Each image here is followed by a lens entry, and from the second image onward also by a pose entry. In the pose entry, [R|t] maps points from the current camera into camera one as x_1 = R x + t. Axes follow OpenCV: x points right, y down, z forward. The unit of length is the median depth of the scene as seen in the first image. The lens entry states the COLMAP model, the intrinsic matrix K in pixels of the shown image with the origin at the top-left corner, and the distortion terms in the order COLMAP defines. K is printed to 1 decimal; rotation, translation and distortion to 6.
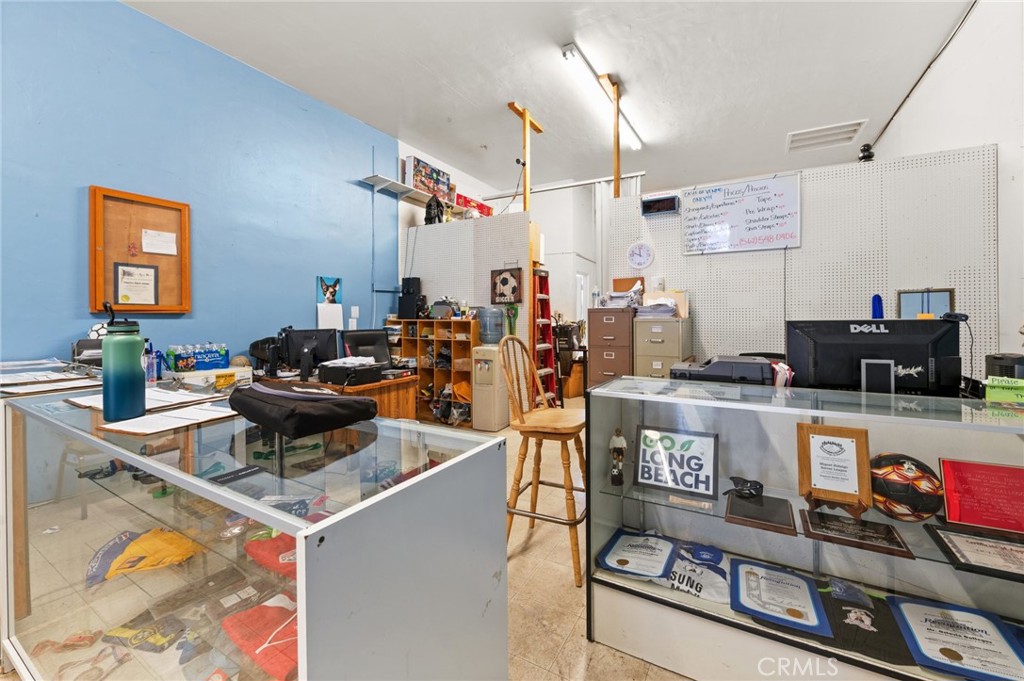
lens RADIAL K [[410.3, 0, 526.6], [0, 410.3, 317.8], [0, 0, 1]] dist [-0.000395, -0.000010]
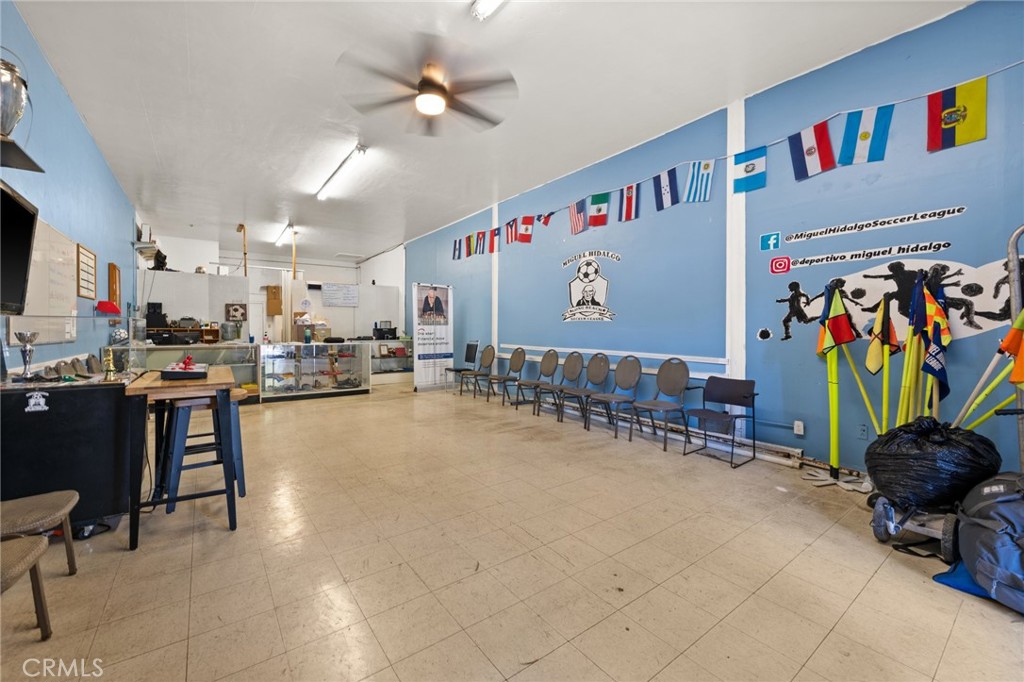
lens RADIAL K [[409.4, 0, 513.4], [0, 409.4, 335.3], [0, 0, 1]] dist [-0.001591, -0.000070]
pose [[0.405266, -0.013067, 0.914105, -1.369305], [-0.000574, 0.999894, 0.014548, 0.007781], [-0.914199, -0.006420, 0.405215, -1.104051]]
